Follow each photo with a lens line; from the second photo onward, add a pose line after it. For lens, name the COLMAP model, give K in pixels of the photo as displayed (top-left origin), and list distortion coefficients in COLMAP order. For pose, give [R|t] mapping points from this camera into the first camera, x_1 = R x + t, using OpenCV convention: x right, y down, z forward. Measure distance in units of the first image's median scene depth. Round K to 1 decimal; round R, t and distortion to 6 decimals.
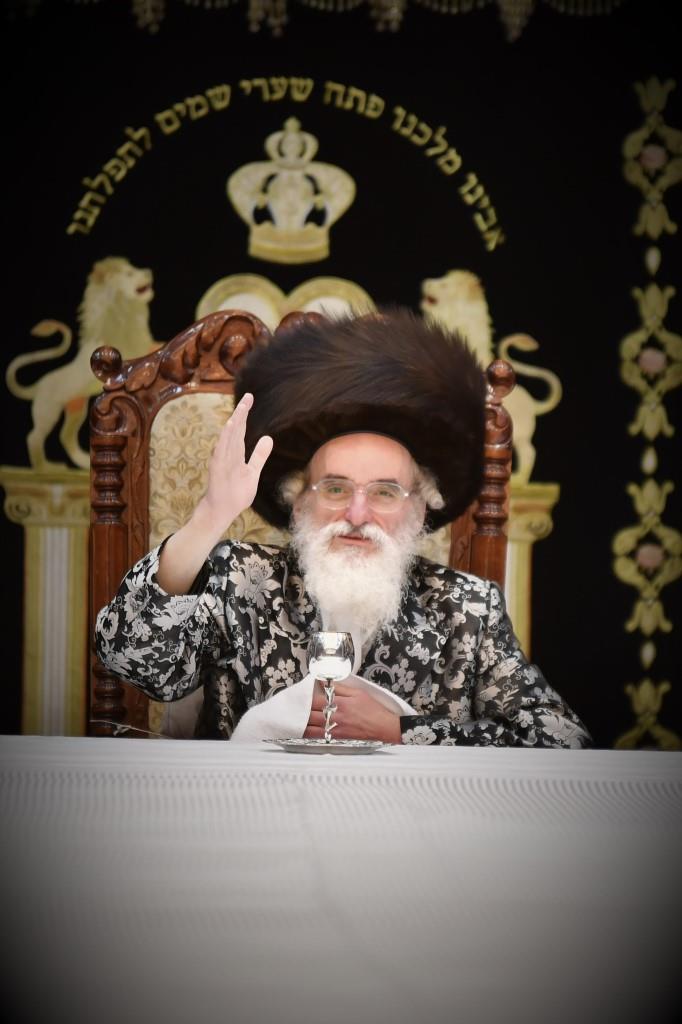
lens RADIAL K [[6764.6, 0, 345.7], [0, 6764.6, 536.7], [0, 0, 1]] dist [1.246204, 0.000000]
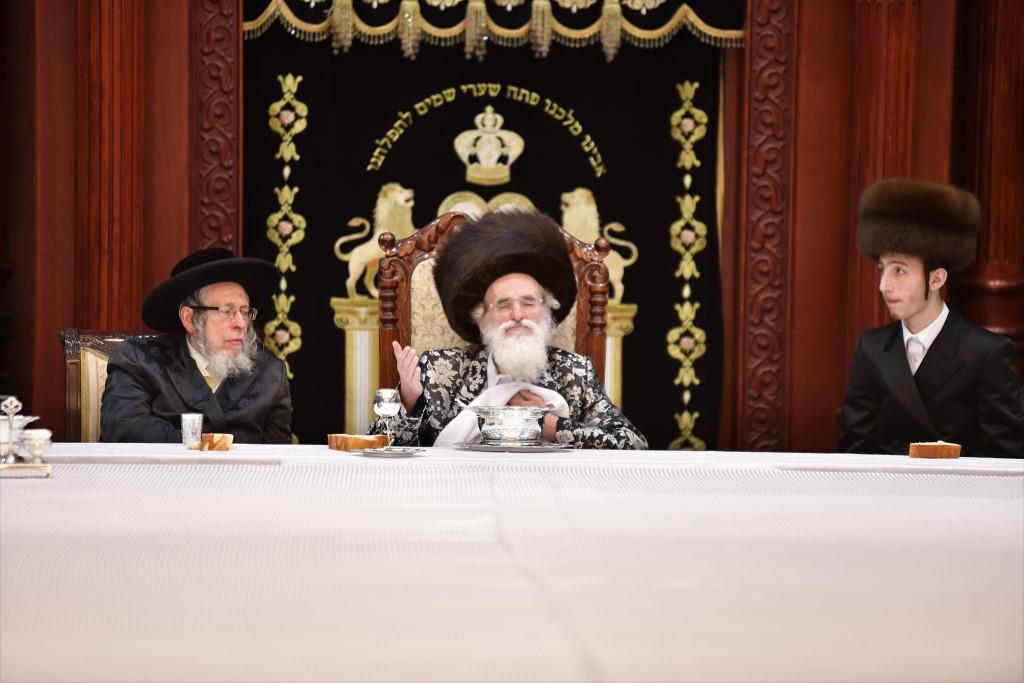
lens RADIAL K [[6764.6, 0, 488.1], [0, 6764.6, 358.3], [0, 0, 1]] dist [1.246204, 0.000000]
pose [[0.999725, -0.009551, -0.021413, 0.030227], [0.009660, 0.999941, 0.004964, -0.002684], [0.021365, -0.005169, 0.999758, -0.823708]]
